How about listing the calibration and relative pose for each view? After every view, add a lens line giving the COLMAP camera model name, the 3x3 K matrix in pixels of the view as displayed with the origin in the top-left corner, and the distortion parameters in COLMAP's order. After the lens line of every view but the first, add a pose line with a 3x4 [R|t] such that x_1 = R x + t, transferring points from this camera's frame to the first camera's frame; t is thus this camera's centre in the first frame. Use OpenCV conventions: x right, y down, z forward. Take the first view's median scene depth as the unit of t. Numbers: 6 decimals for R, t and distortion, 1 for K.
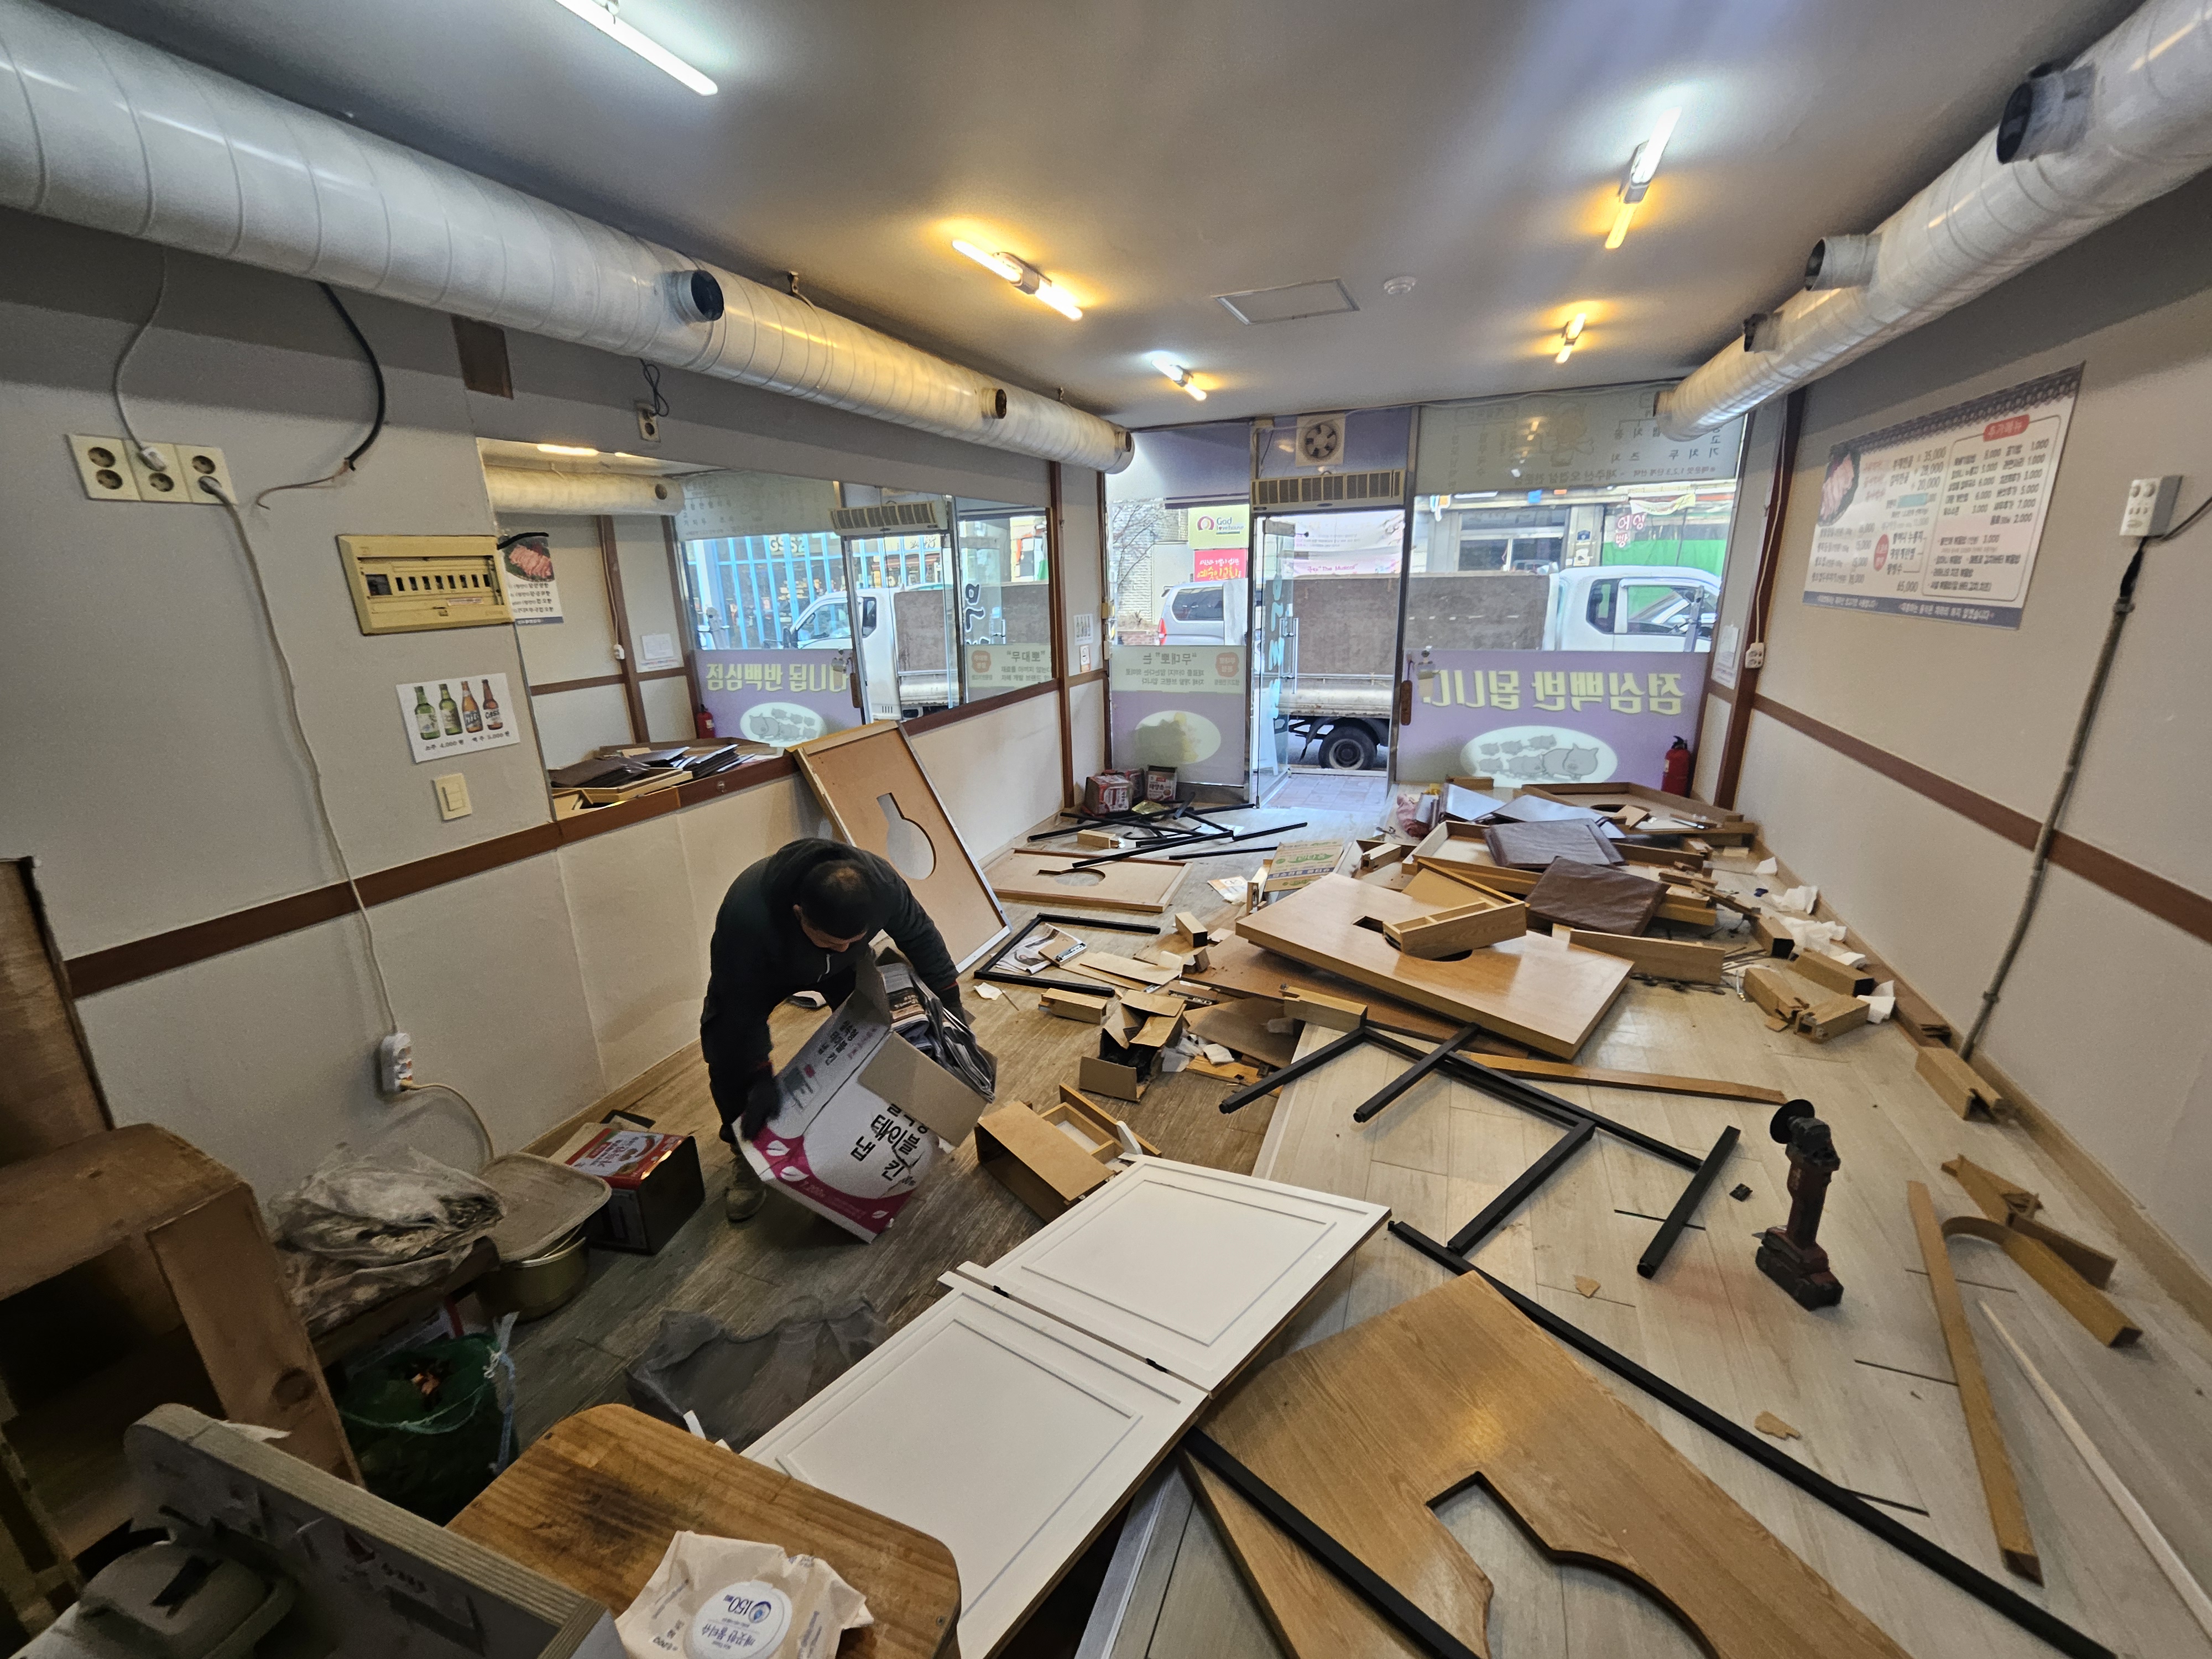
lens RADIAL K [[877.6, 0, 1106.0], [0, 877.6, 829.5], [0, 0, 1]] dist [-0.003686, -0.000193]
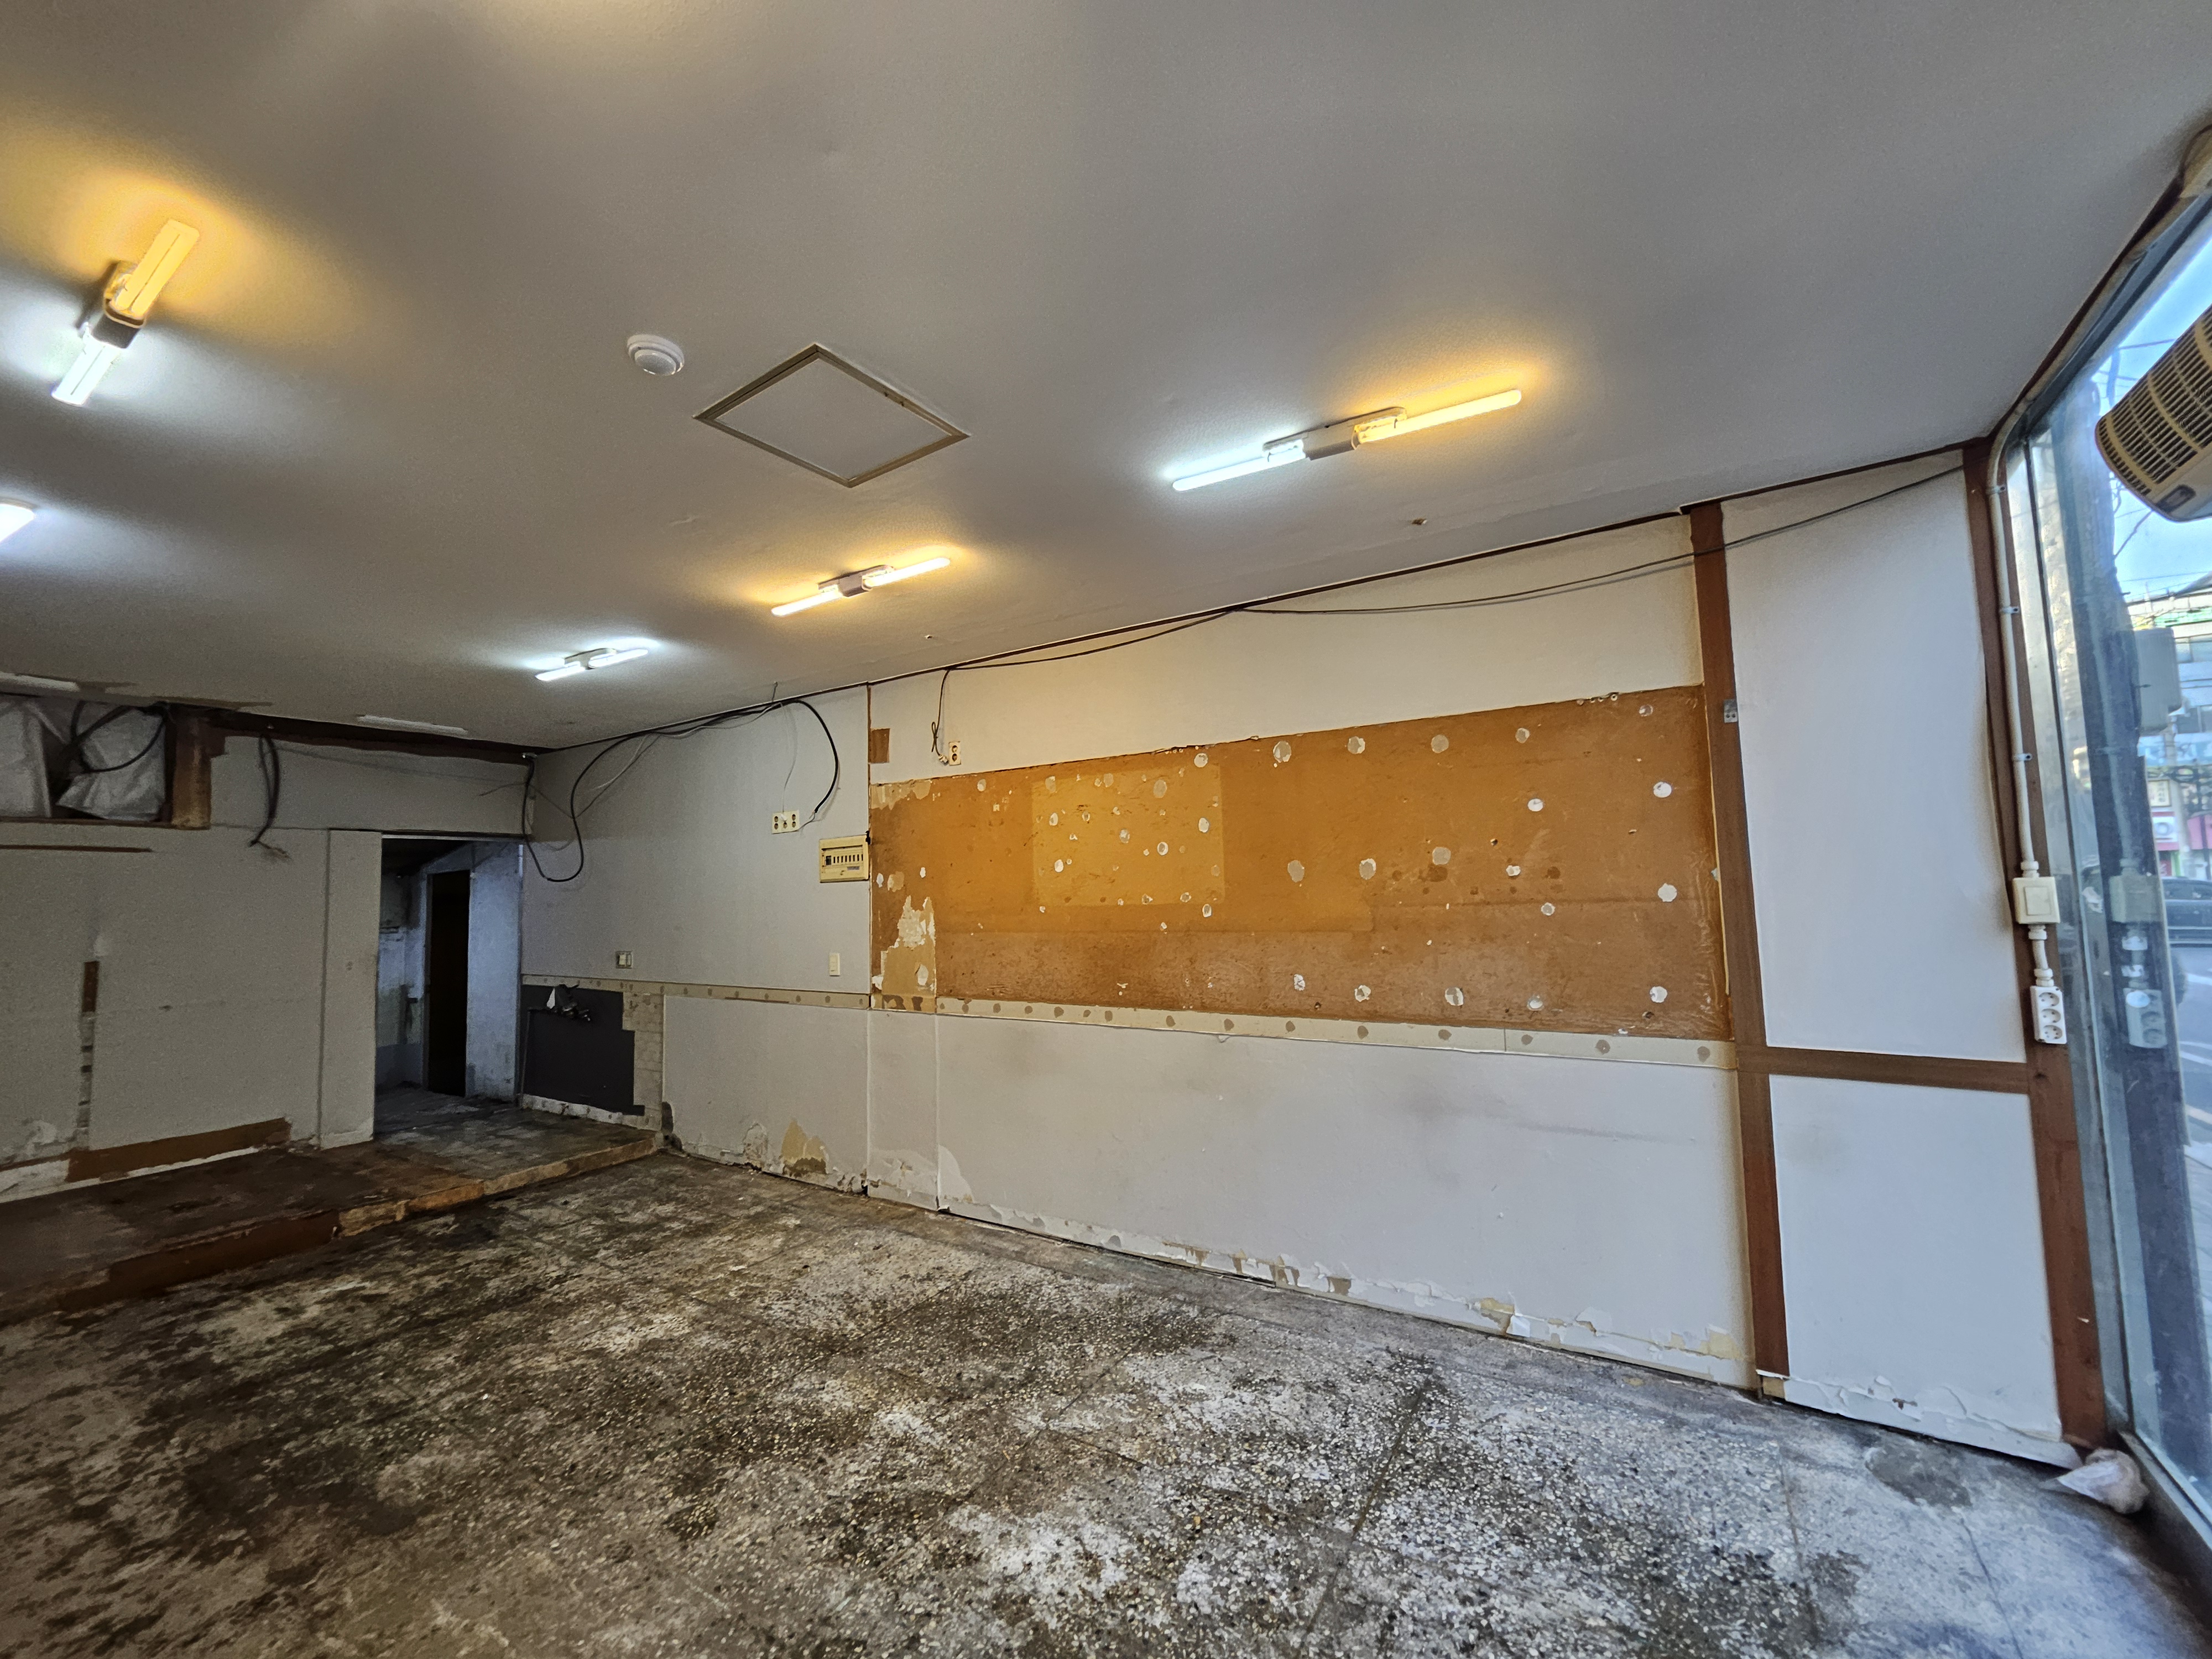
lens RADIAL K [[874.1, 0, 1122.8], [0, 874.1, 823.7], [0, 0, 1]] dist [-0.007845, 0.002673]
pose [[-0.176372, -0.042916, -0.983388, 1.035062], [-0.246821, 0.969059, 0.001977, -0.486237], [0.952876, 0.243069, -0.181507, 1.819666]]
